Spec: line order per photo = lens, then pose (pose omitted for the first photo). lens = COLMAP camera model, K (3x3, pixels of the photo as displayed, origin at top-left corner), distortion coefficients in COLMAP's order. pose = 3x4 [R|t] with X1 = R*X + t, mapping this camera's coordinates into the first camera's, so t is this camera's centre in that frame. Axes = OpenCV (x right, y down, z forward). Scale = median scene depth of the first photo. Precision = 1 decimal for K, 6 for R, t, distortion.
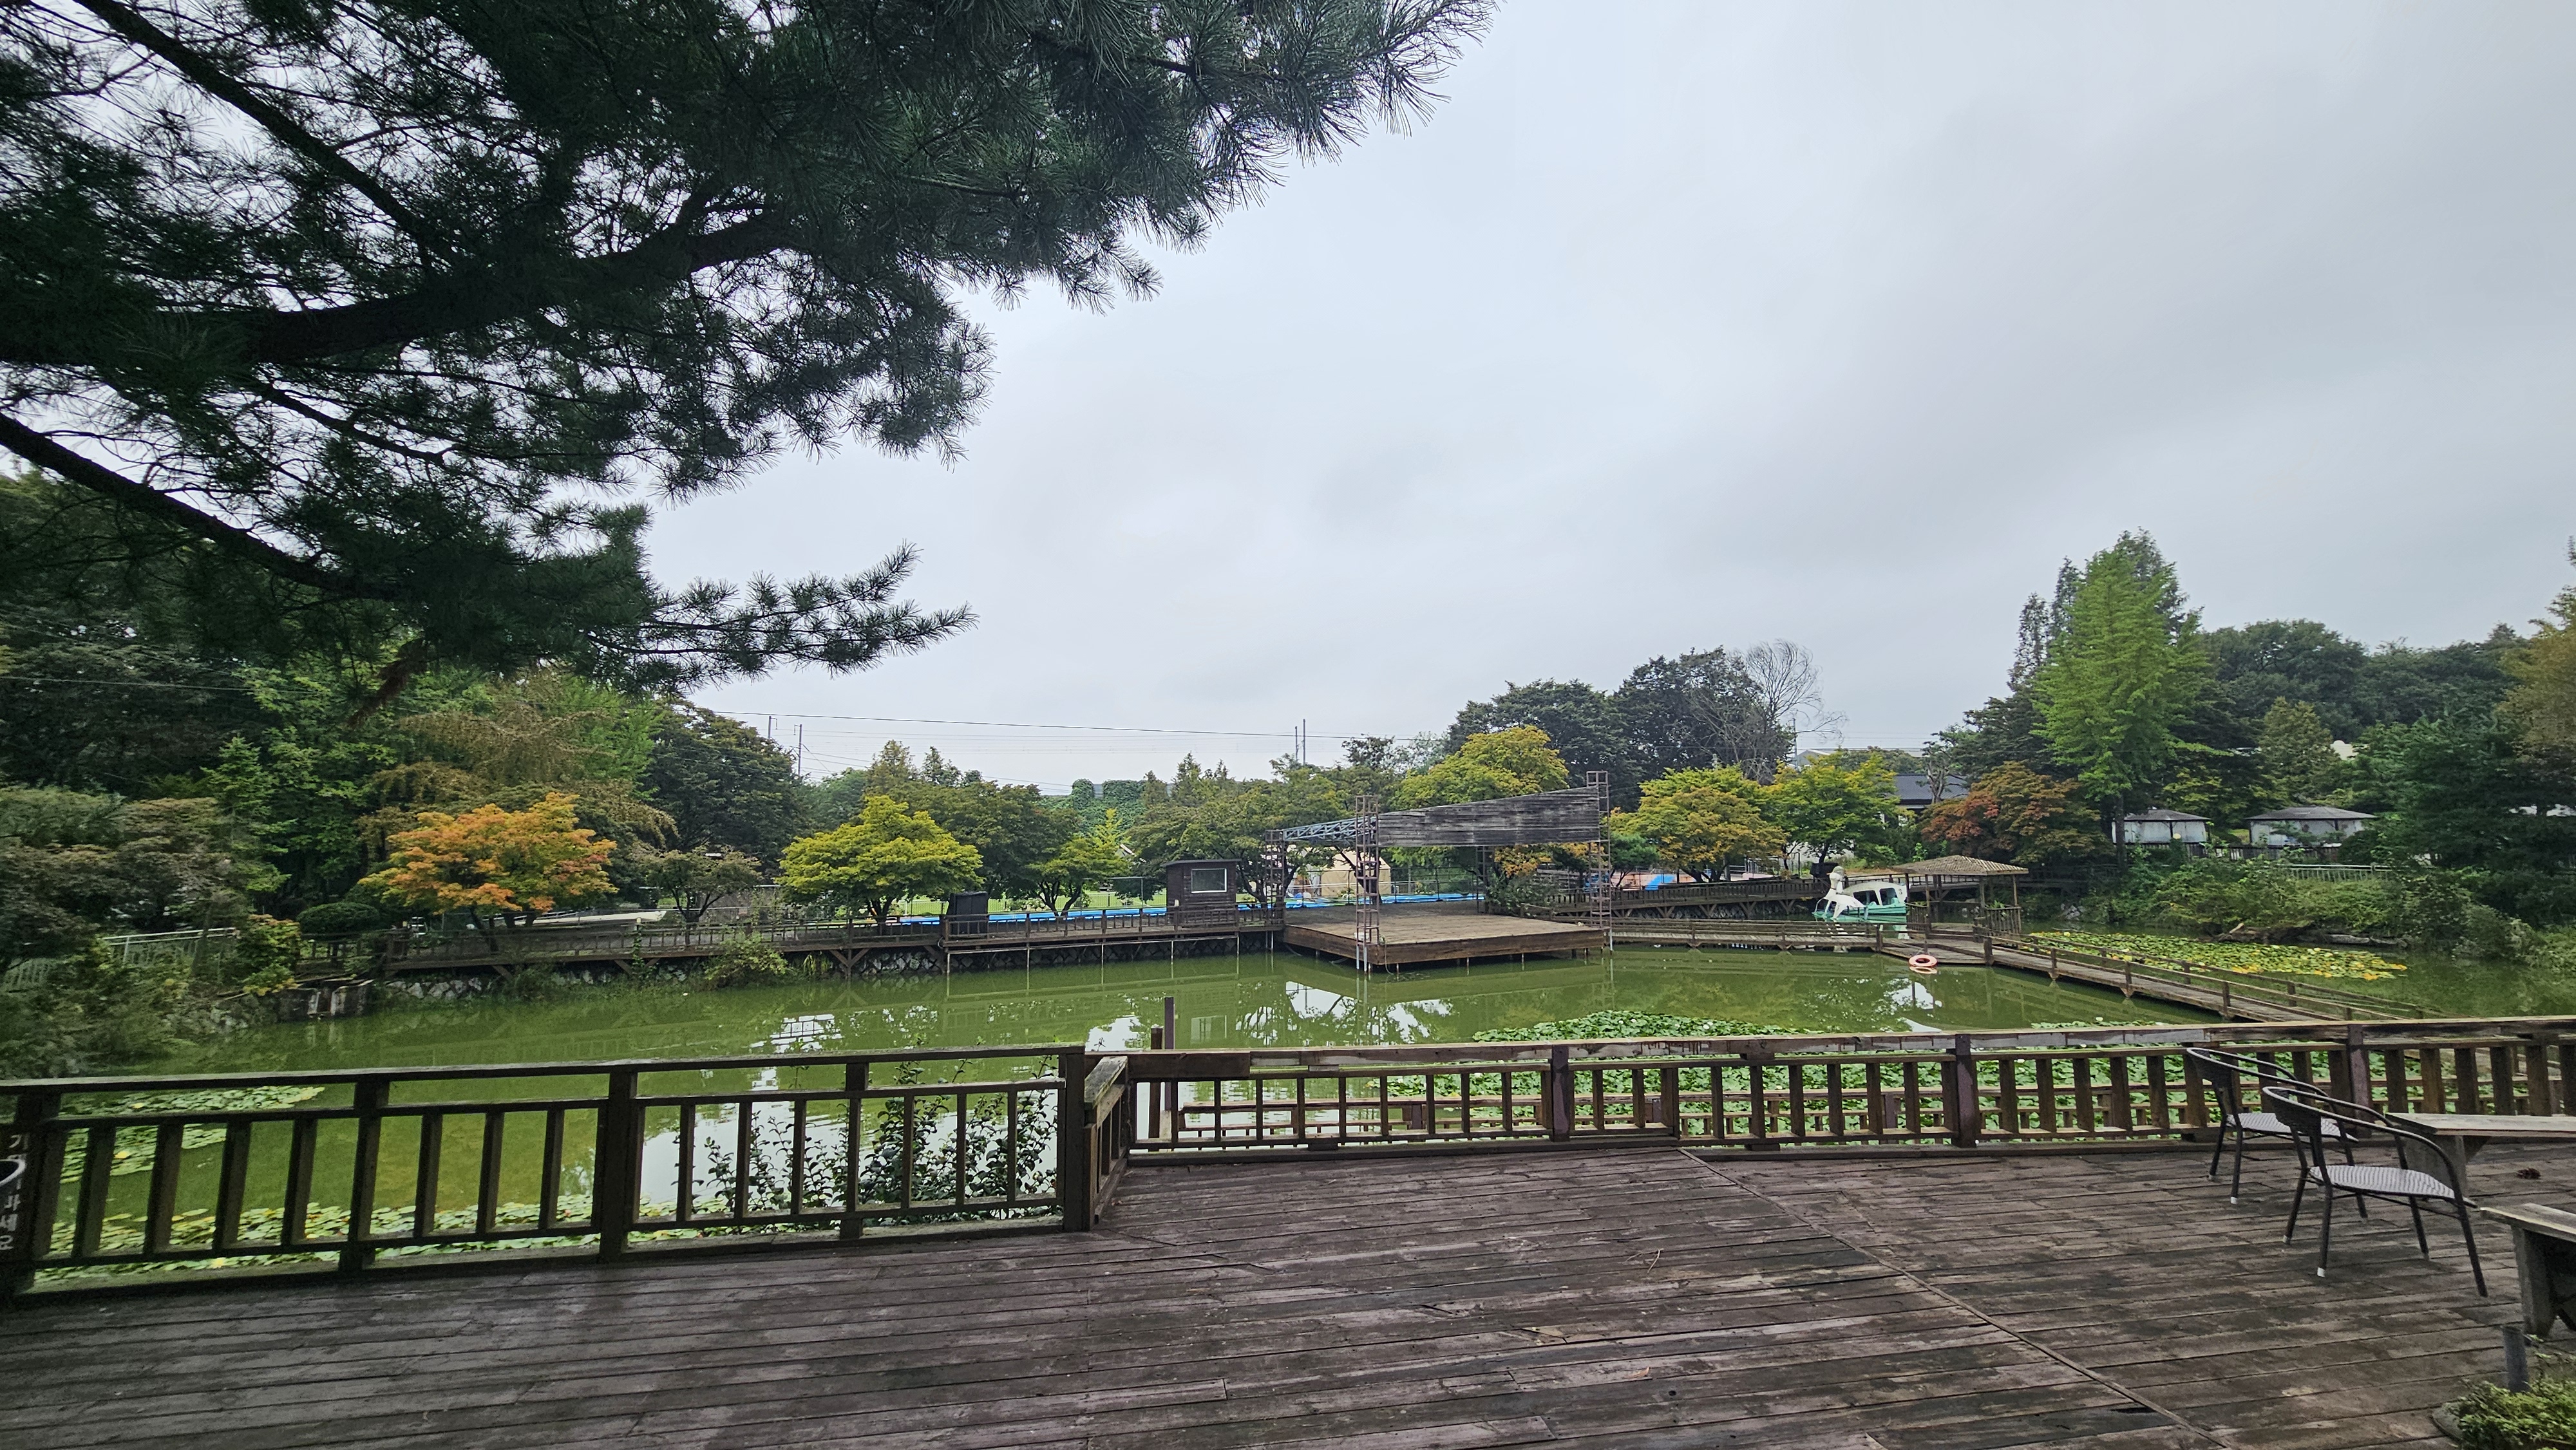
lens RADIAL K [[1047.0, 0, 1280.2], [0, 1047.0, 720.6], [0, 0, 1]] dist [-0.002926, 0.000464]
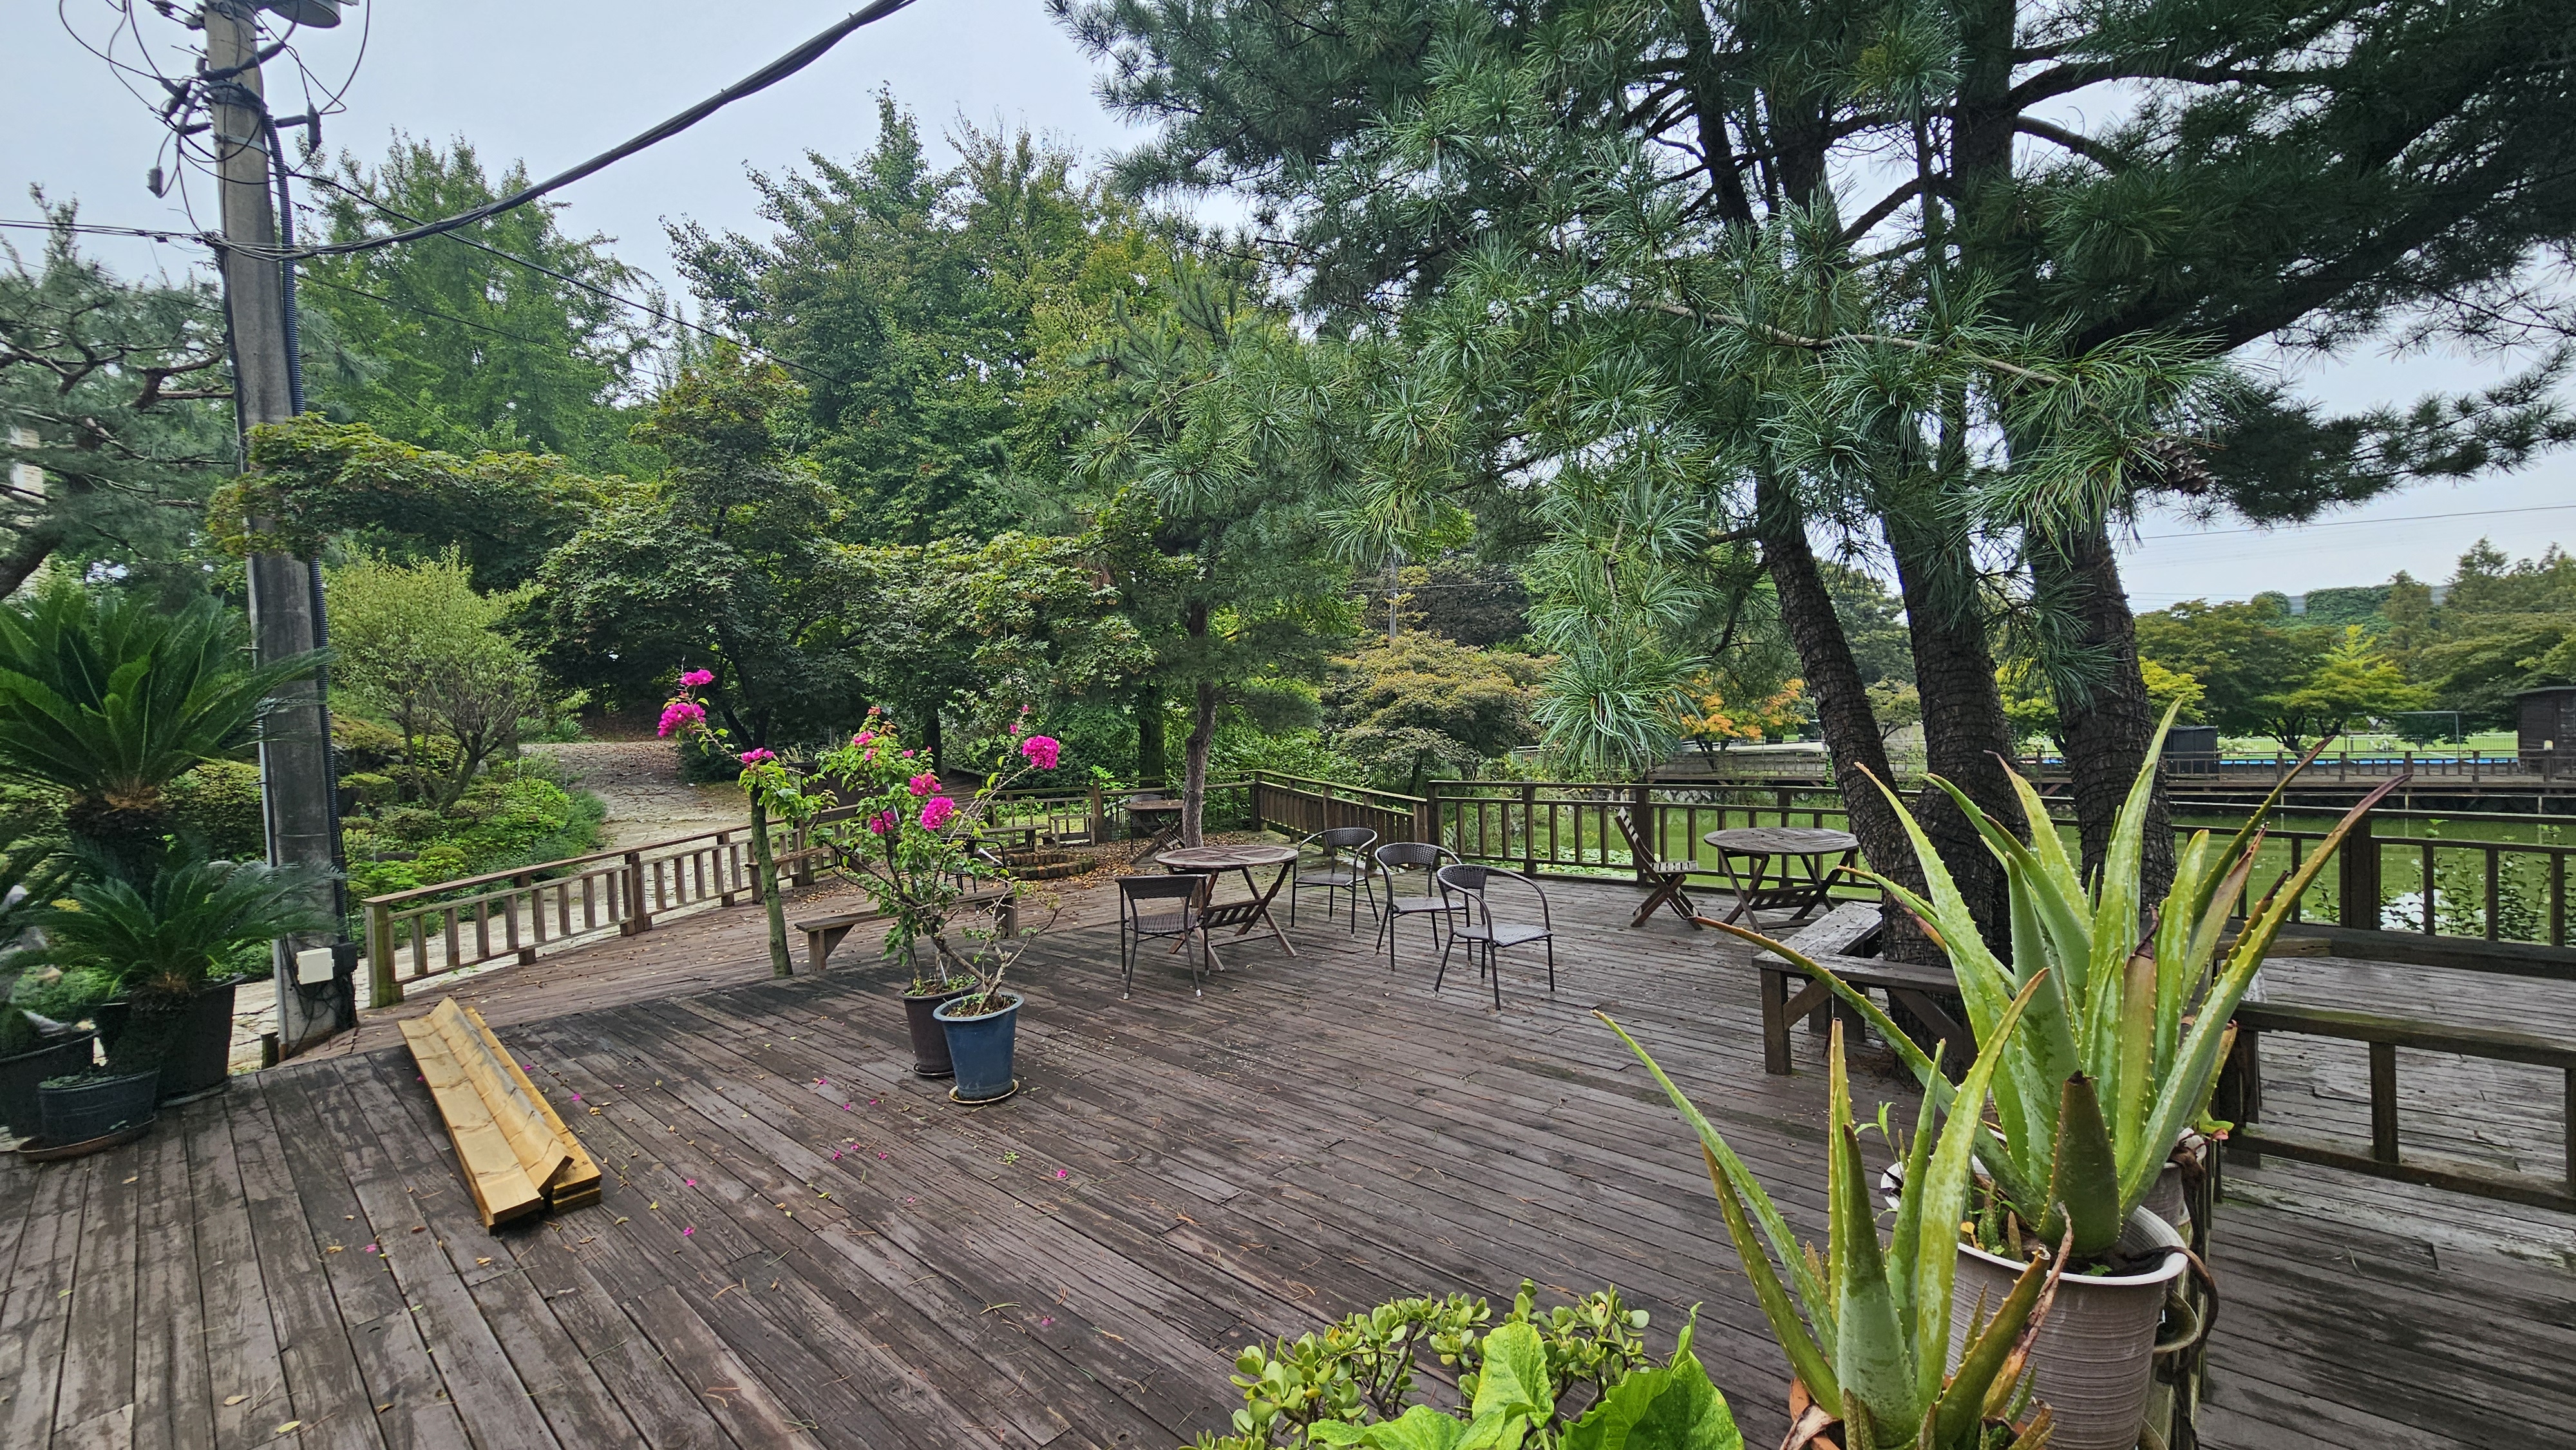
lens RADIAL K [[1047.0, 0, 1289.6], [0, 1047.0, 724.0], [0, 0, 1]] dist [-0.002926, 0.000464]
pose [[0.608472, 0.006596, -0.793548, -0.051166], [0.113452, 0.988971, 0.095213, -0.006057], [0.785424, -0.147964, 0.601013, -0.097892]]
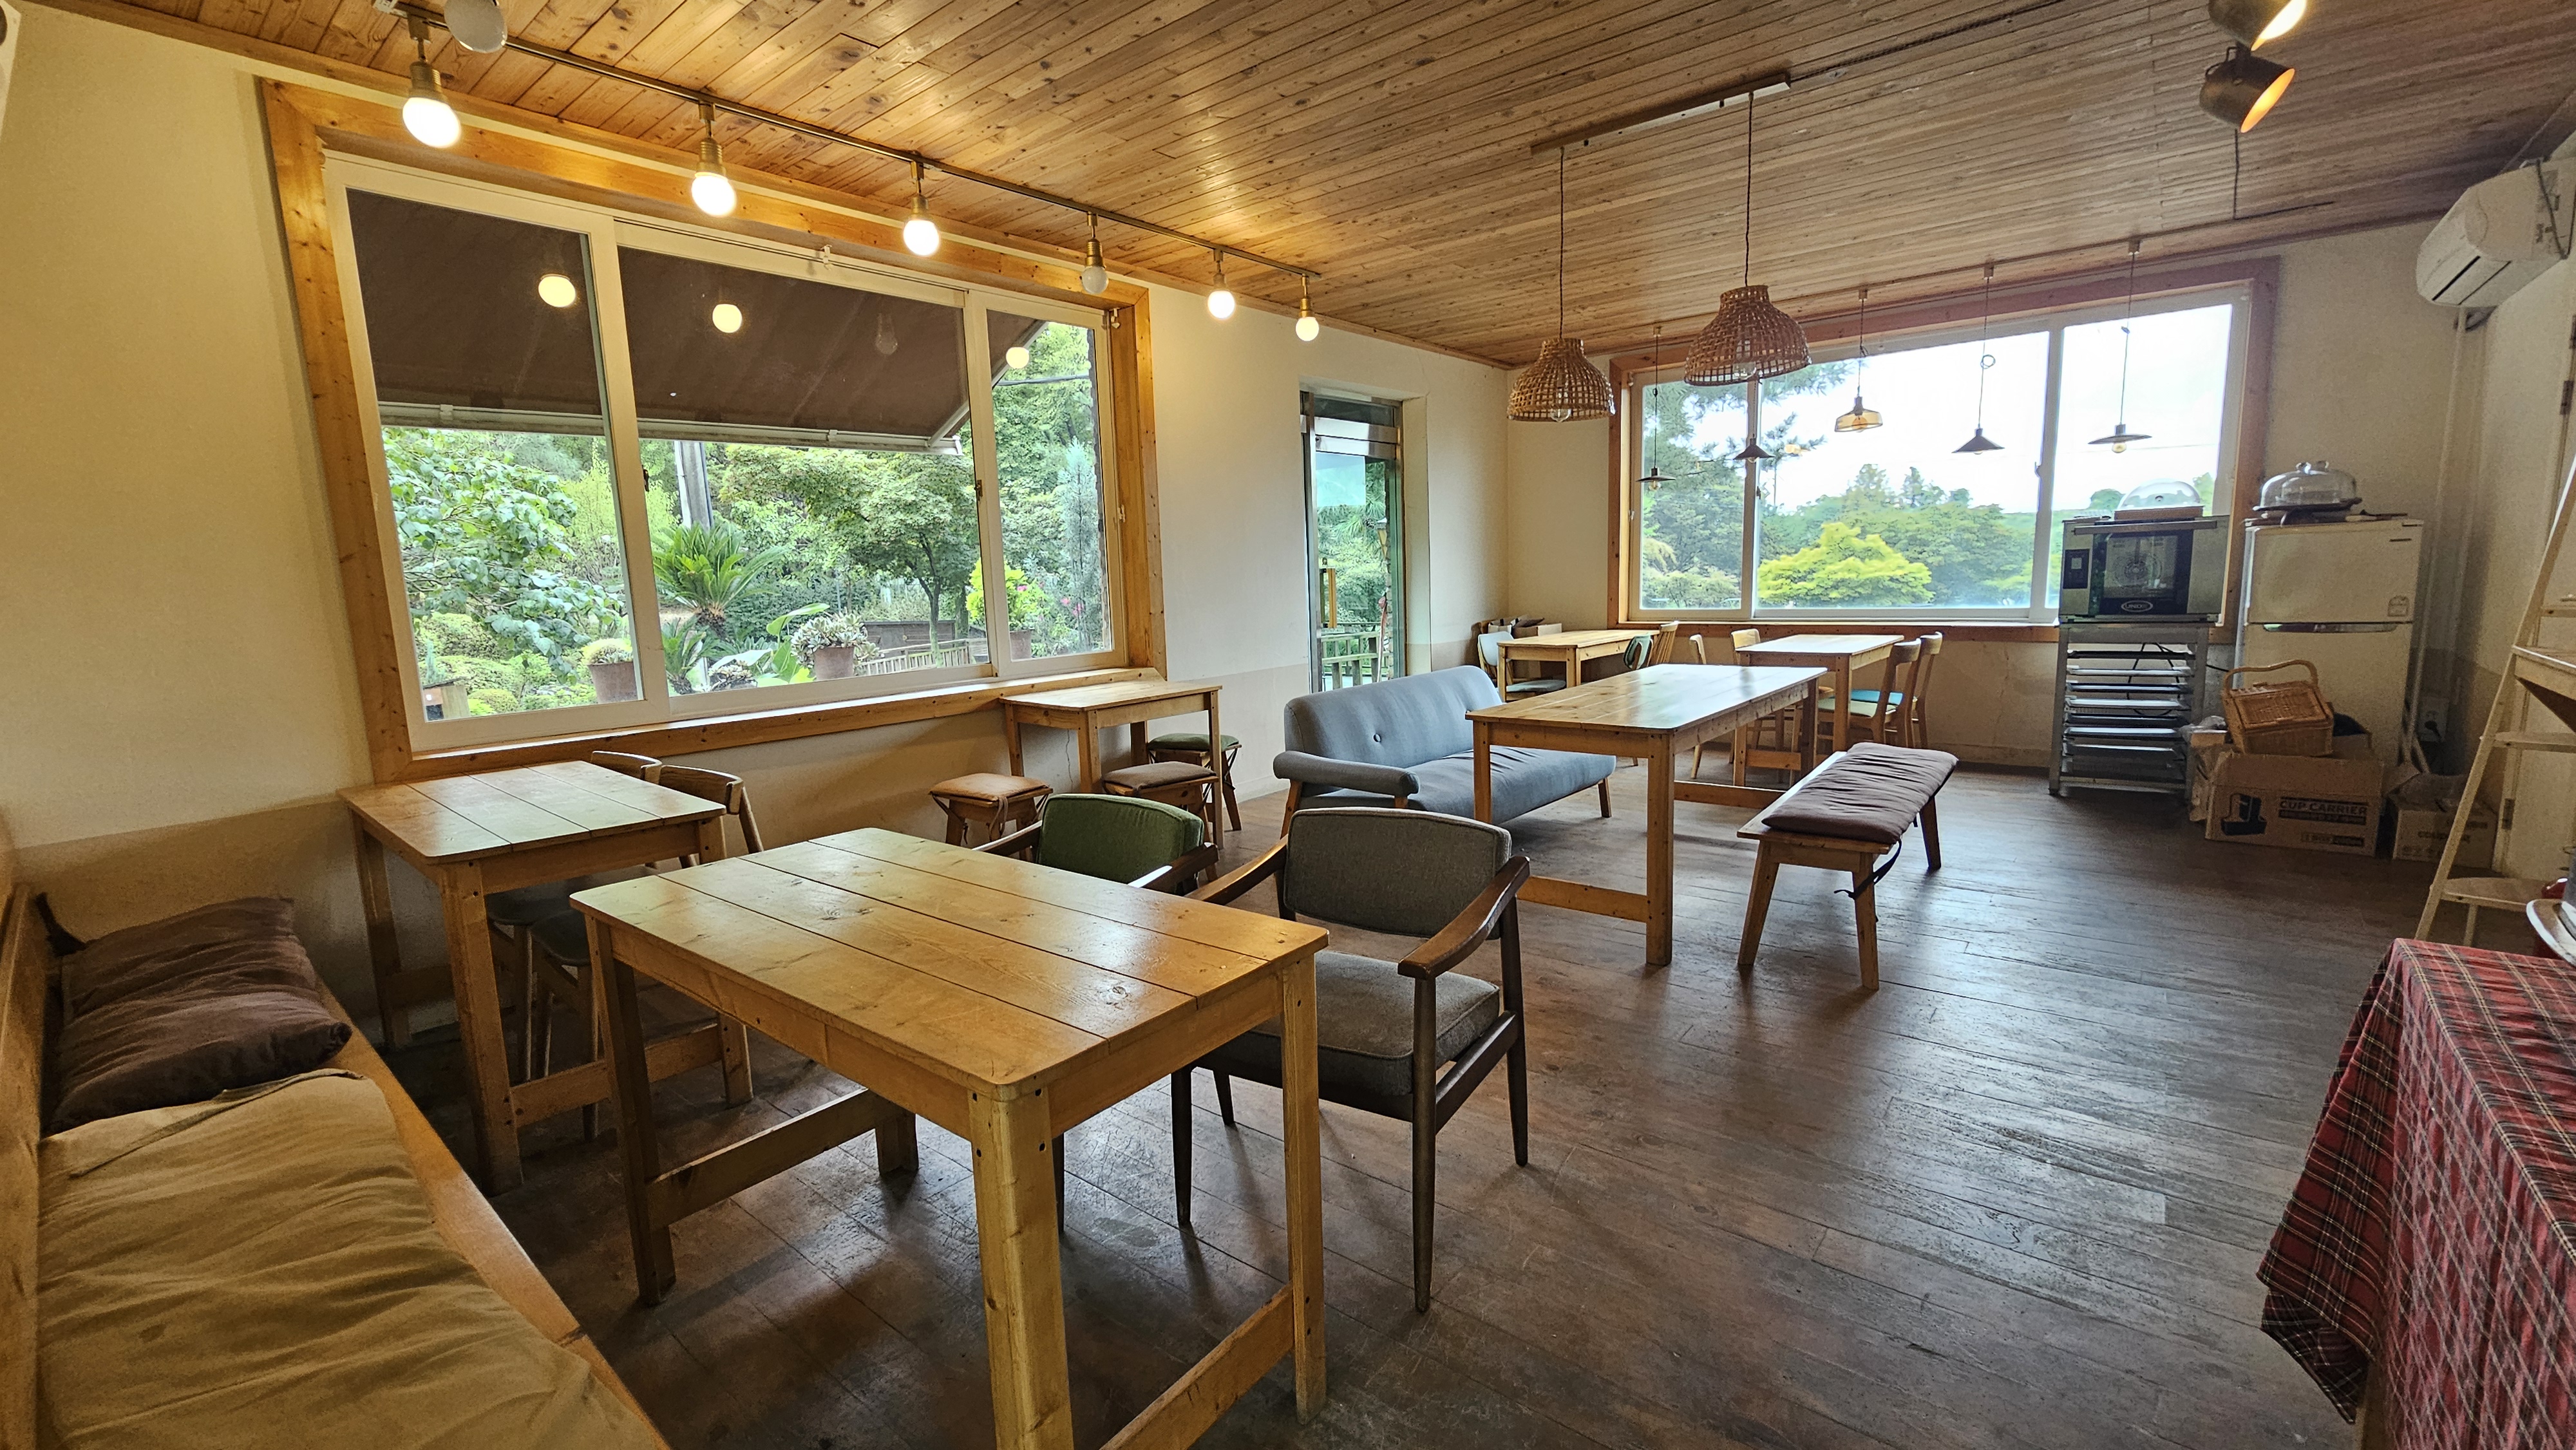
lens RADIAL K [[1047.0, 0, 1292.6], [0, 1047.0, 725.0], [0, 0, 1]] dist [-0.002926, 0.000464]
pose [[0.652712, 0.093497, -0.751815, 0.107848], [0.104242, 0.971834, 0.211359, -0.016735], [0.750401, -0.216327, 0.624581, -0.209220]]
